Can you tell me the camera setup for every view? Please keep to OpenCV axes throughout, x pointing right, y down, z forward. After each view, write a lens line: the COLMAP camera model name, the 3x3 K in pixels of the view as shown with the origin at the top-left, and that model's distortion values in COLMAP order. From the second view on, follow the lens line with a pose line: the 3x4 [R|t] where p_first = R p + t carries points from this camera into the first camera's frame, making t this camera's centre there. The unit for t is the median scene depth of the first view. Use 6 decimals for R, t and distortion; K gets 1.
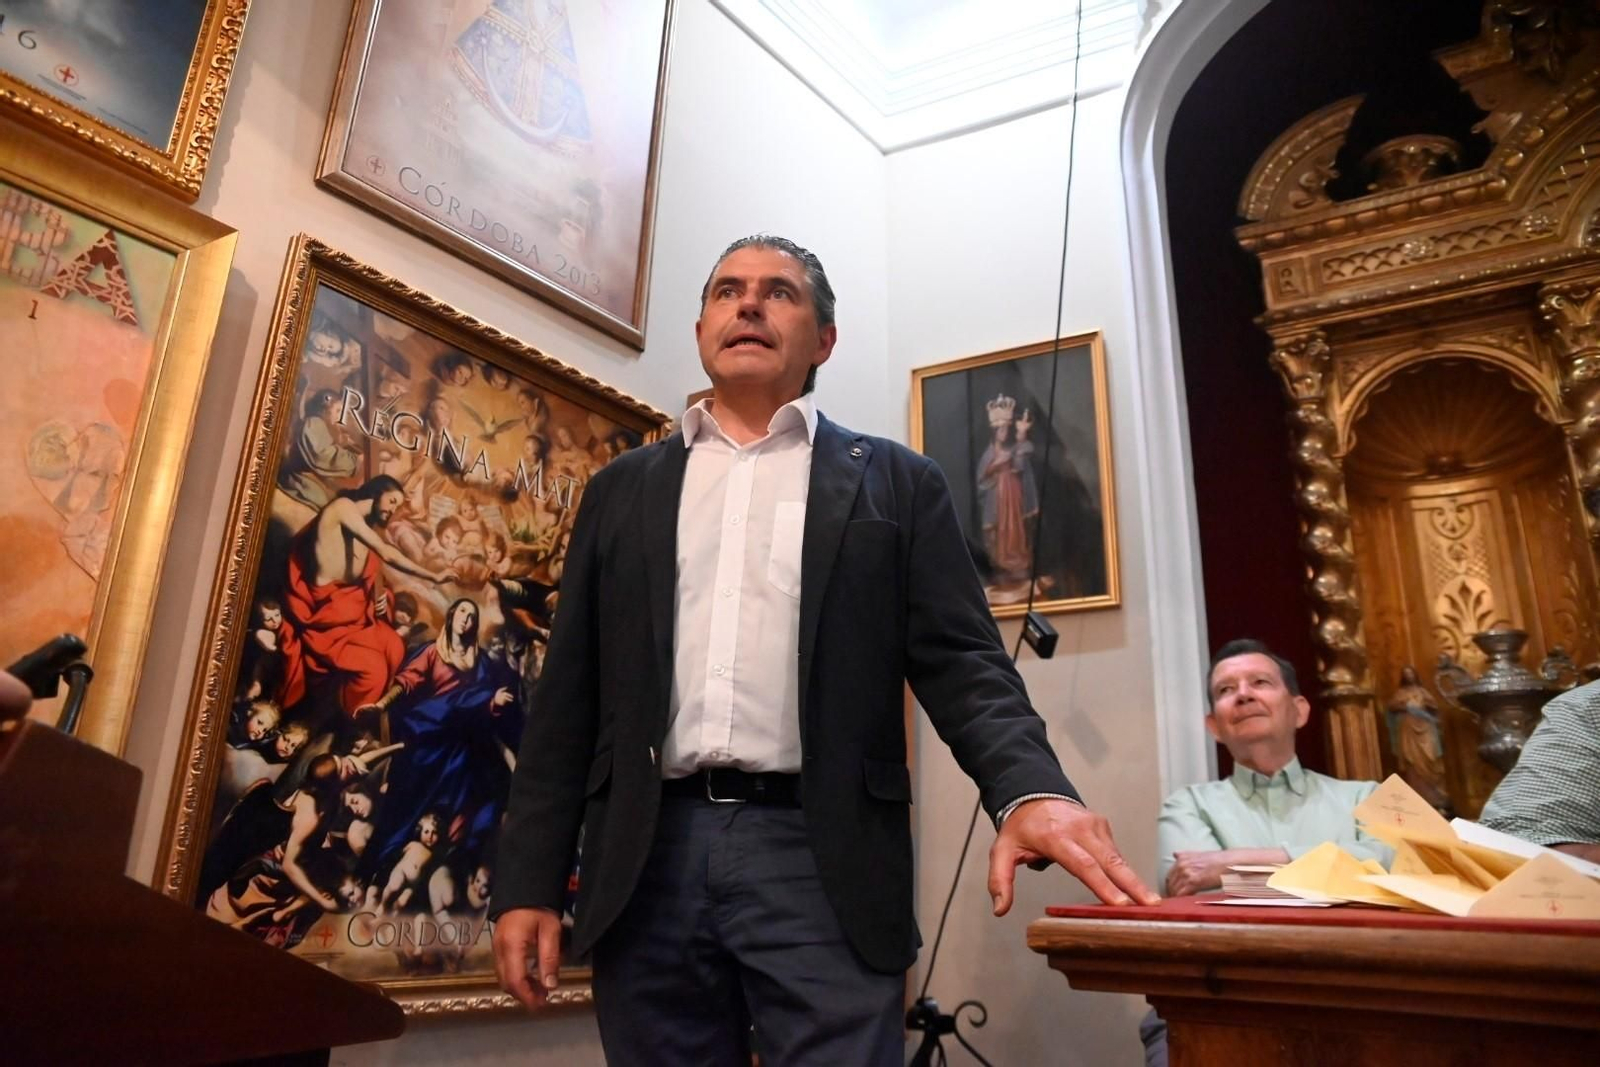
lens RADIAL K [[1079.1, 0, 800.0], [0, 1079.1, 533.5], [0, 0, 1]] dist [-0.120288, 0.091320]
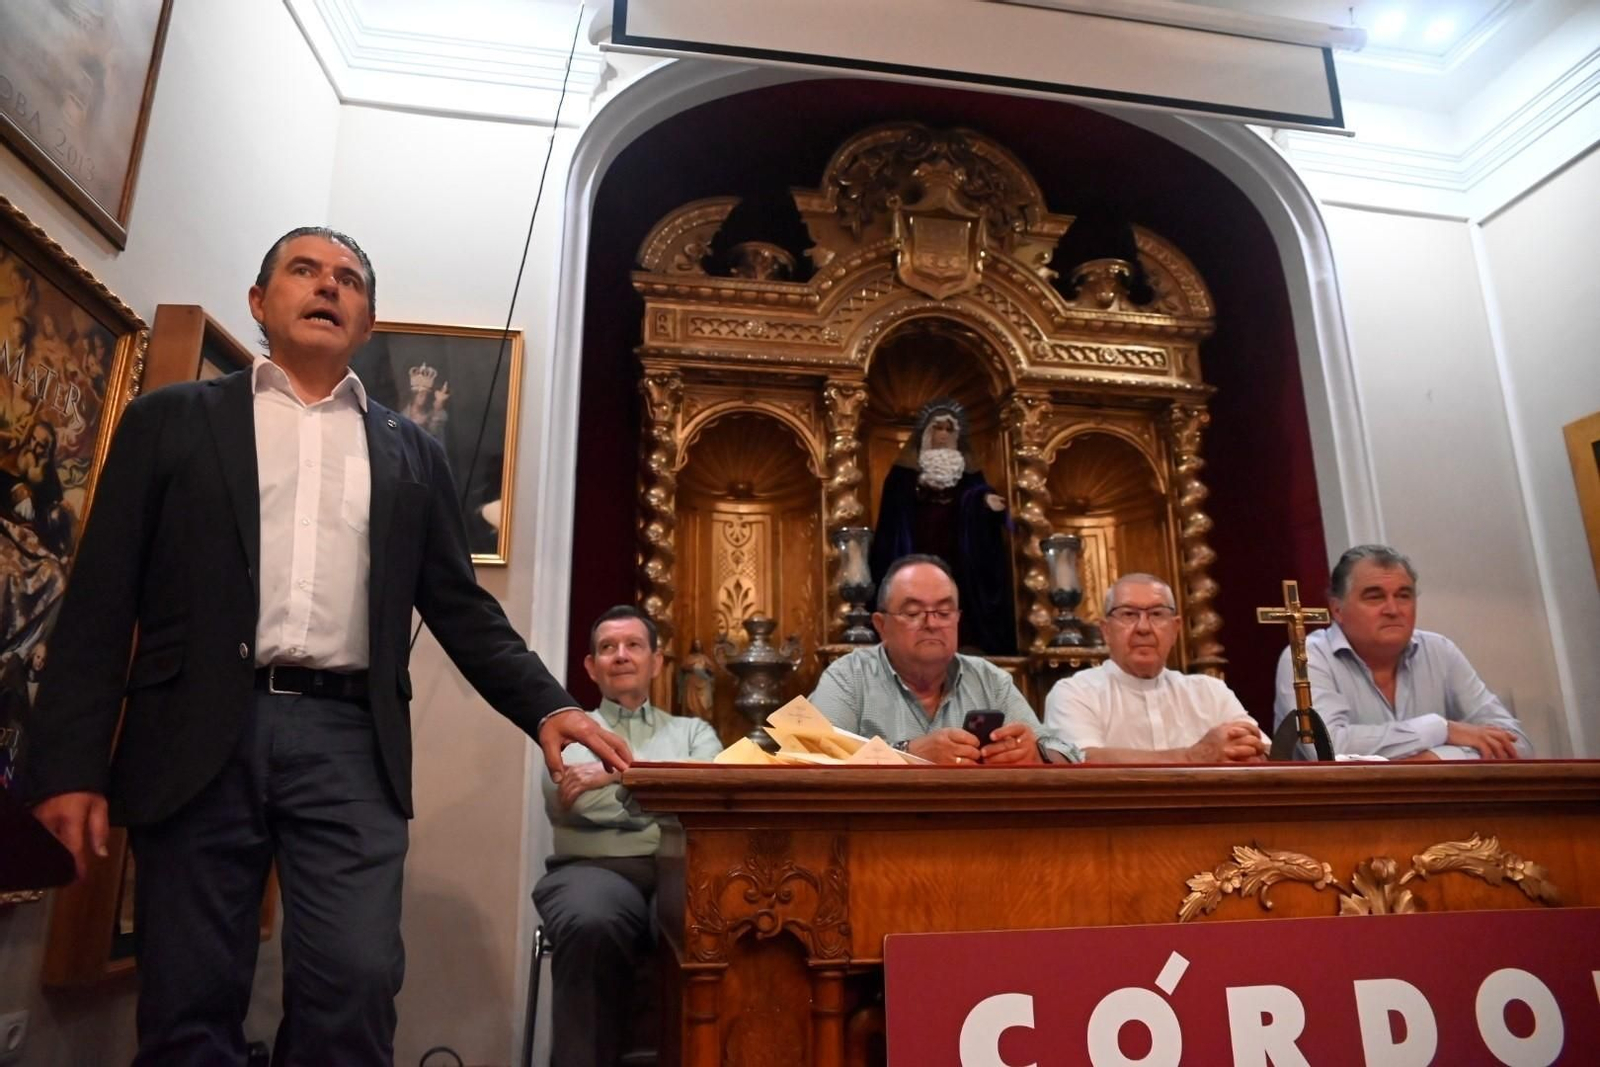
lens RADIAL K [[1079.1, 0, 800.0], [0, 1079.1, 533.5], [0, 0, 1]] dist [-0.120288, 0.091320]
pose [[0.760090, 0.138637, 0.634856, -0.205744], [-0.164674, 0.986180, -0.018199, 0.000251], [-0.628605, -0.090711, 0.772416, -0.119800]]
